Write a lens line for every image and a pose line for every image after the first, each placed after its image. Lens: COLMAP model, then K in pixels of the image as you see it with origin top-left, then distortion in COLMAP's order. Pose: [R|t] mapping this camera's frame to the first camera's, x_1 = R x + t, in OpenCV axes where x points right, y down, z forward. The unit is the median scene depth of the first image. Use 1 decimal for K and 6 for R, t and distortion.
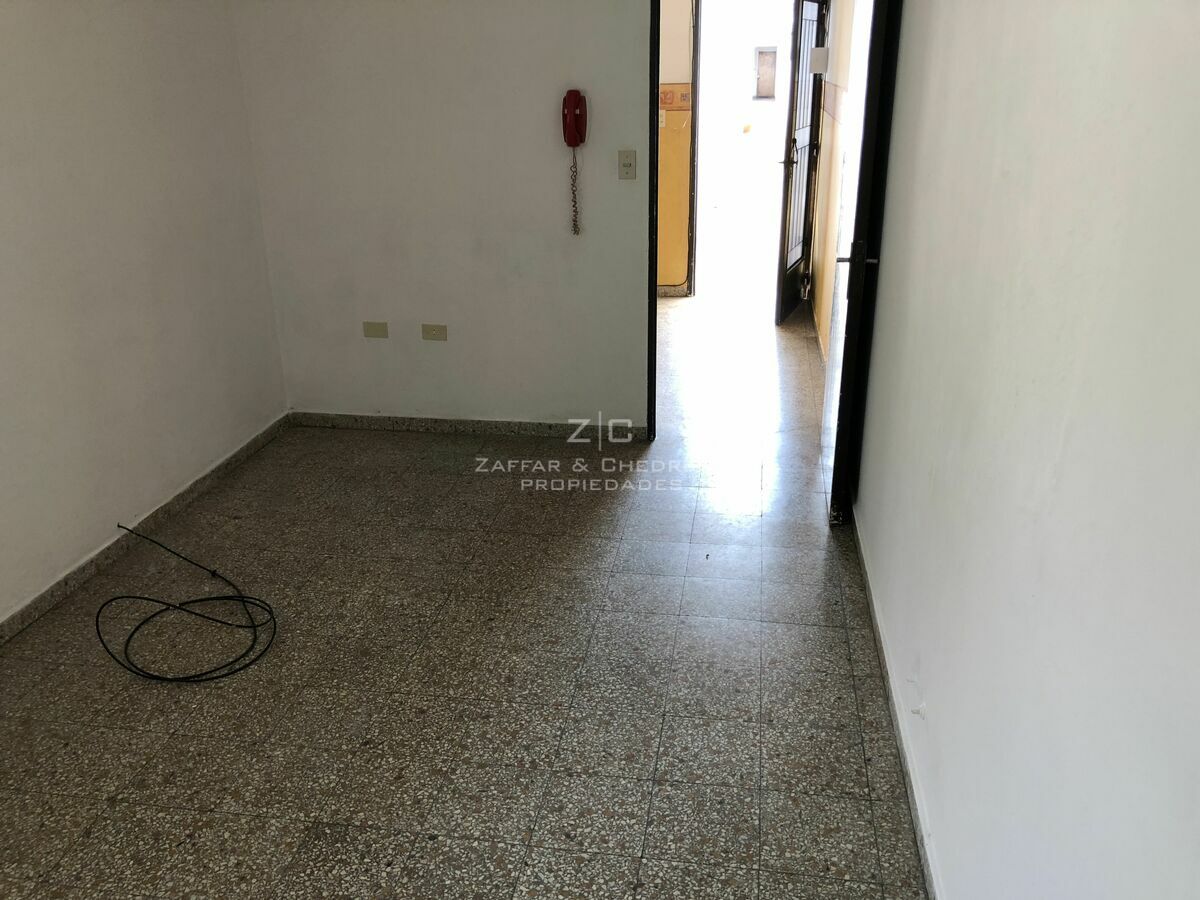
lens RADIAL K [[989.6, 0, 599.9], [0, 989.6, 450.1], [0, 0, 1]] dist [-0.006396, -0.002152]
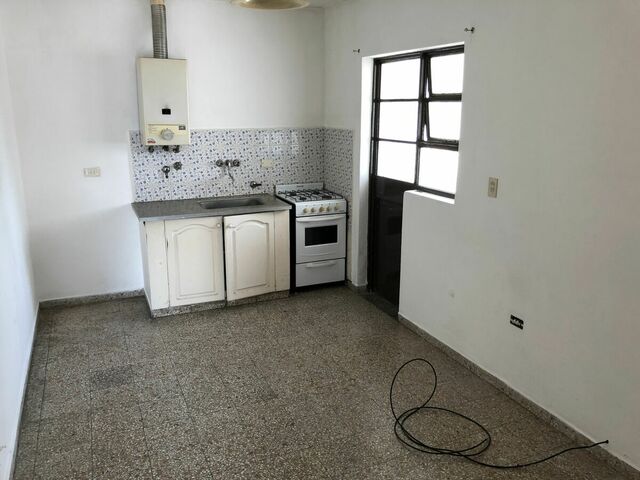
lens RADIAL K [[527.8, 0, 319.5], [0, 527.8, 239.6], [0, 0, 1]] dist [-0.006396, -0.002152]
pose [[-0.843135, 0.140382, -0.519054, 0.253840], [-0.185632, 0.829974, 0.526008, -0.658266], [0.504643, 0.539849, -0.673720, 1.639868]]
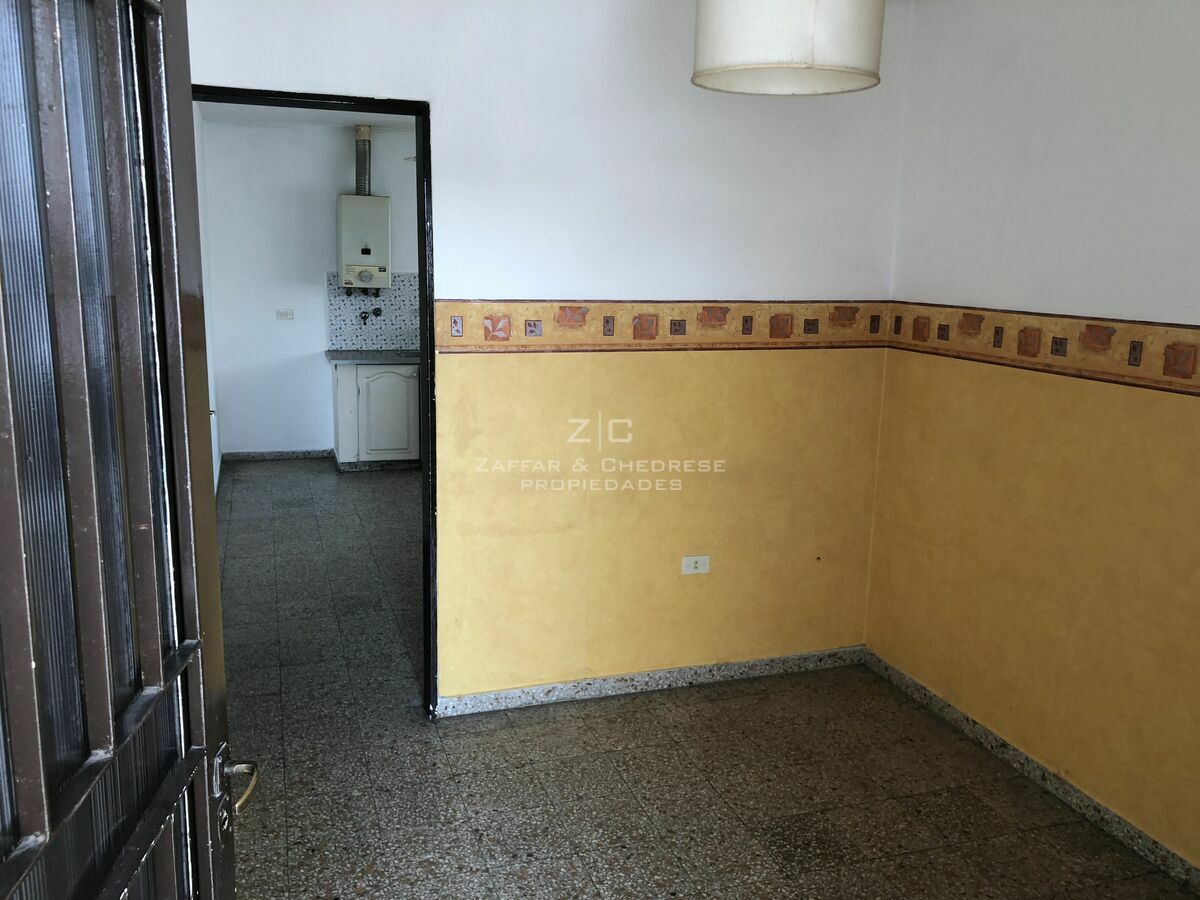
lens RADIAL K [[989.6, 0, 600.6], [0, 989.6, 450.7], [0, 0, 1]] dist [-0.006396, -0.002152]
pose [[-0.888285, 0.079515, -0.452357, 0.503588], [-0.174415, 0.852722, 0.492387, -1.104617], [0.424887, 0.516278, -0.743592, 2.878339]]
